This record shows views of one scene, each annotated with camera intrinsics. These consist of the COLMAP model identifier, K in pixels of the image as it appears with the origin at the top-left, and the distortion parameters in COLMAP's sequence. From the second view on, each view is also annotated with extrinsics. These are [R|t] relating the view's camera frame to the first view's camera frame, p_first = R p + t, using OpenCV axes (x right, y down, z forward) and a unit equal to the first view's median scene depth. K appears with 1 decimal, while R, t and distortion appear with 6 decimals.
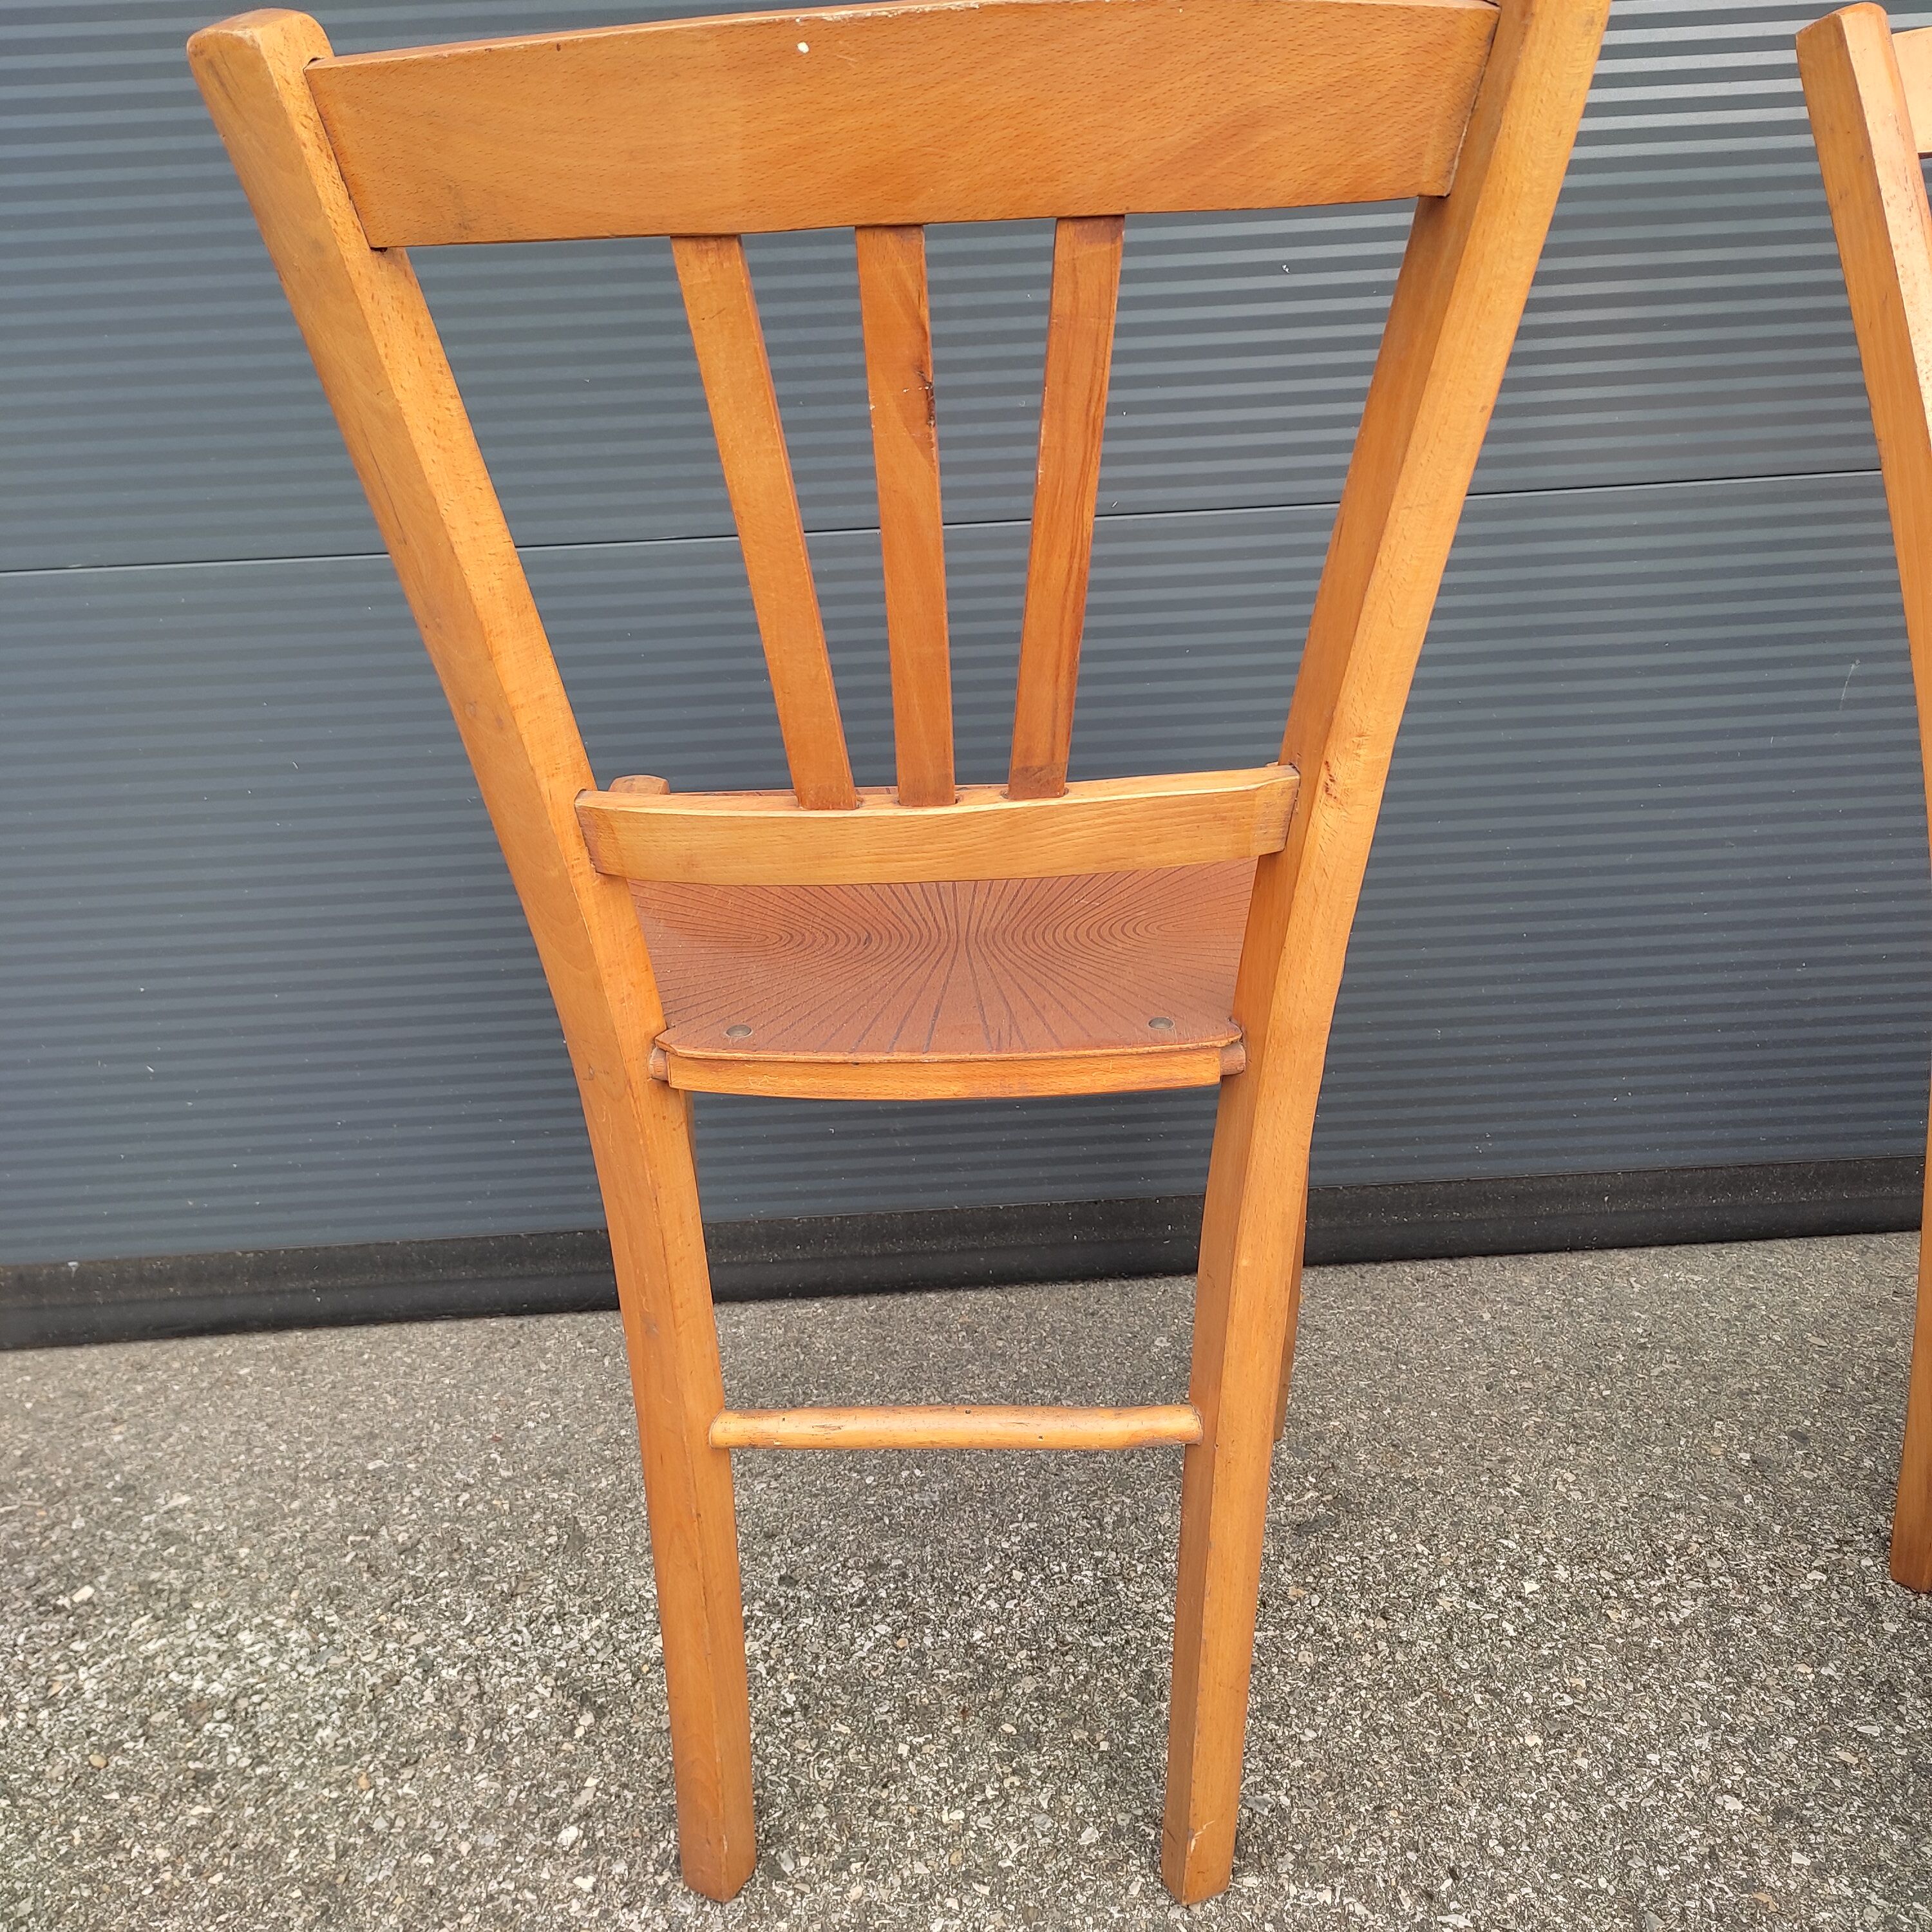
lens RADIAL K [[1864.4, 0, 941.7], [0, 1864.4, 997.7], [0, 0, 1]] dist [0.026174, 0.000000]
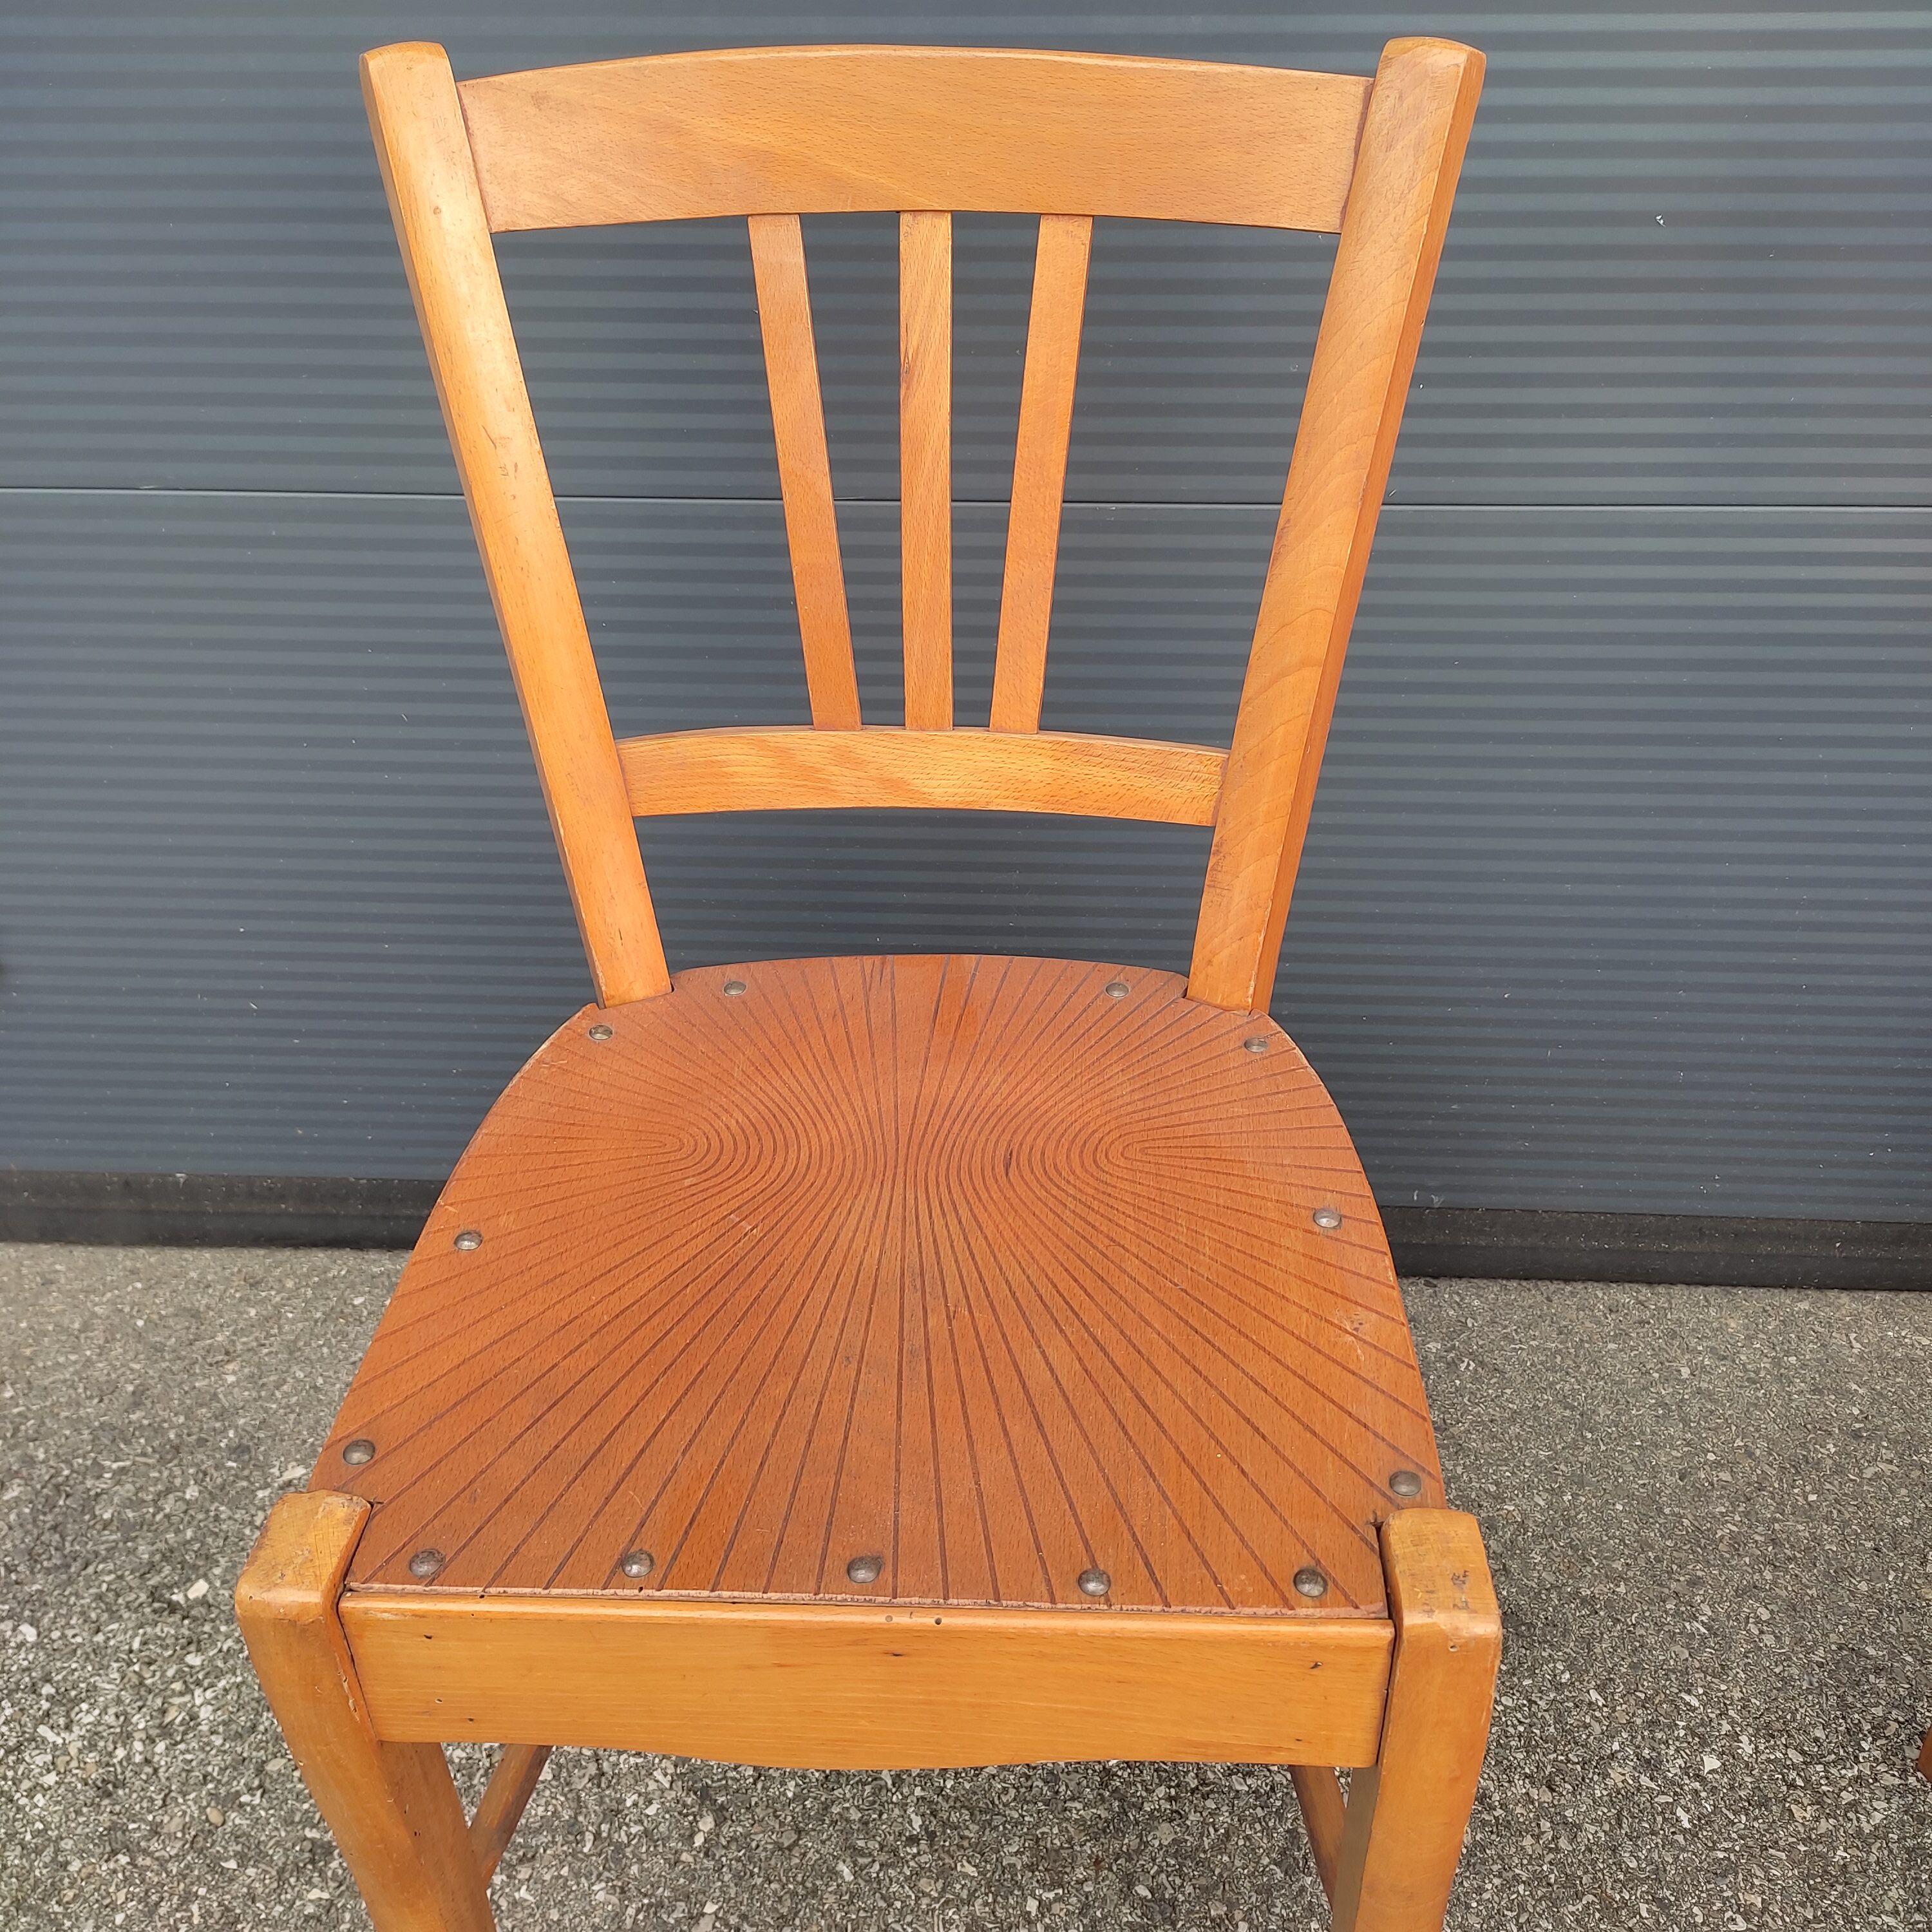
lens RADIAL K [[1864.4, 0, 954.4], [0, 1864.4, 950.3], [0, 0, 1]] dist [0.026174, 0.000000]
pose [[0.996198, 0.076345, -0.041976, -0.051856], [-0.063871, 0.967642, 0.244108, -0.277527], [0.059254, -0.240499, 0.968839, 0.164256]]
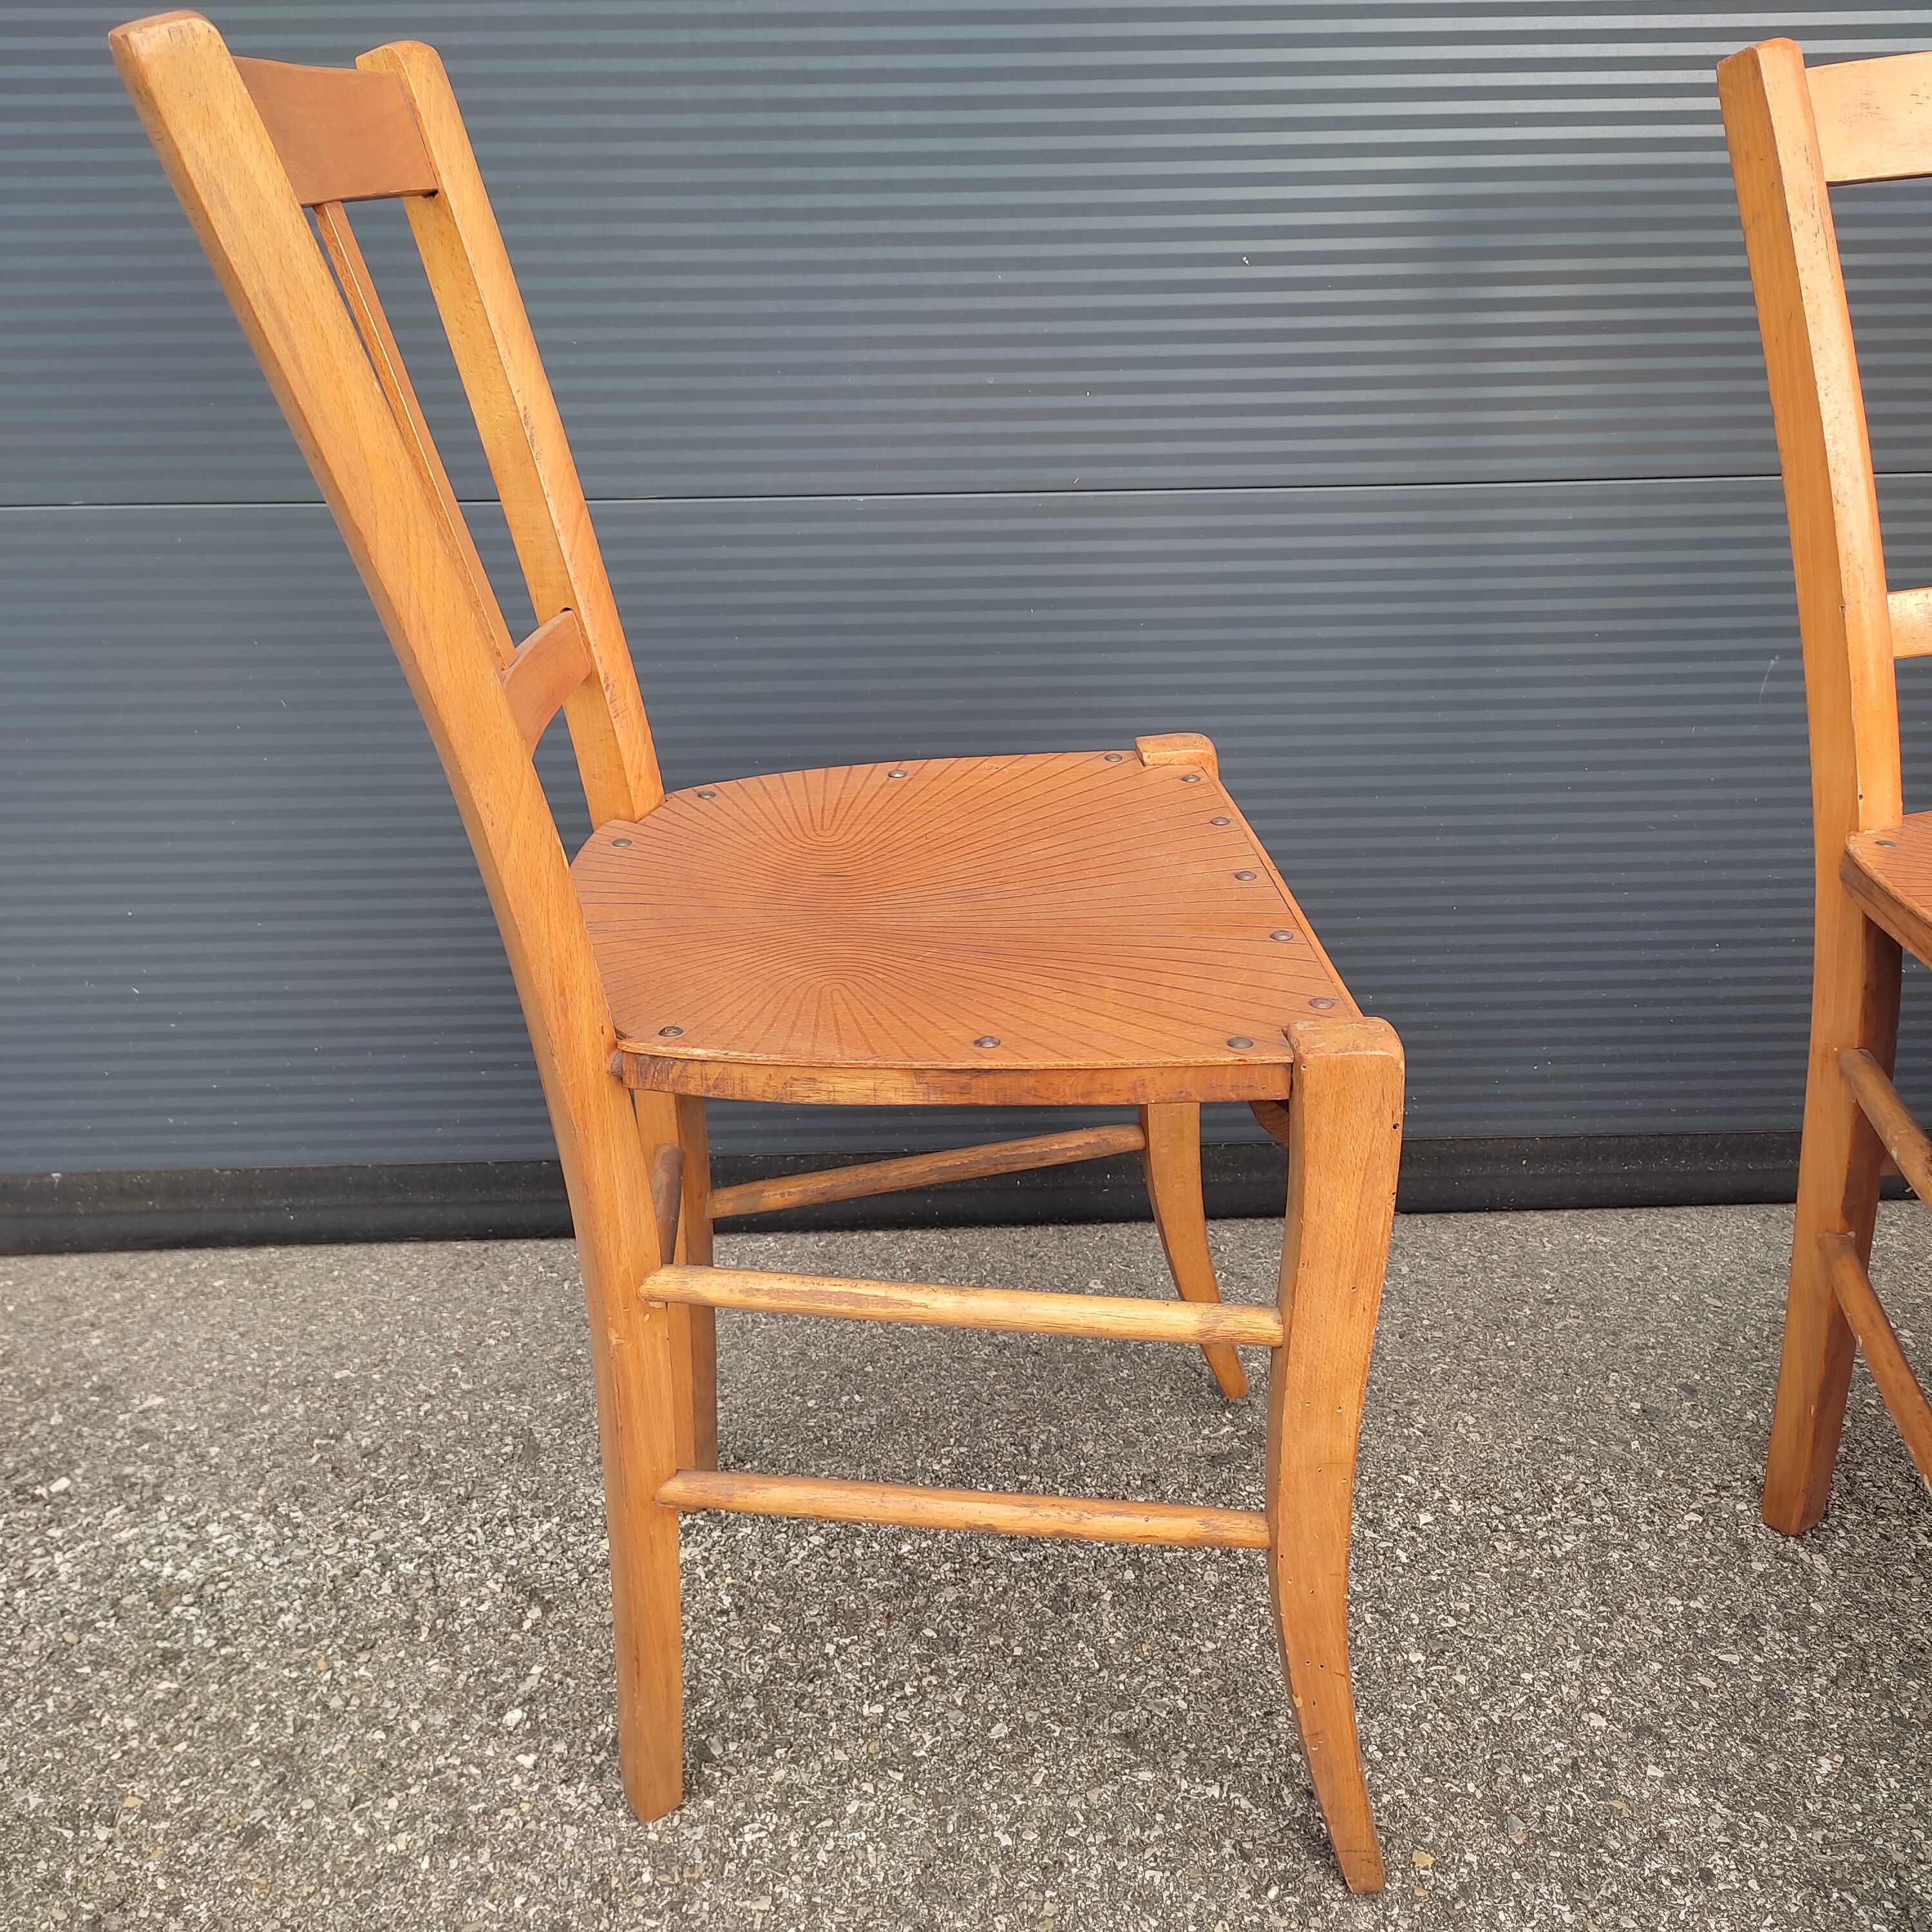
lens RADIAL K [[1864.4, 0, 944.8], [0, 1864.4, 989.8], [0, 0, 1]] dist [0.026174, 0.000000]
pose [[0.999331, 0.034644, 0.011723, 0.017668], [-0.034855, 0.999224, 0.018347, 0.003348], [-0.011078, -0.018743, 0.999763, -0.055247]]
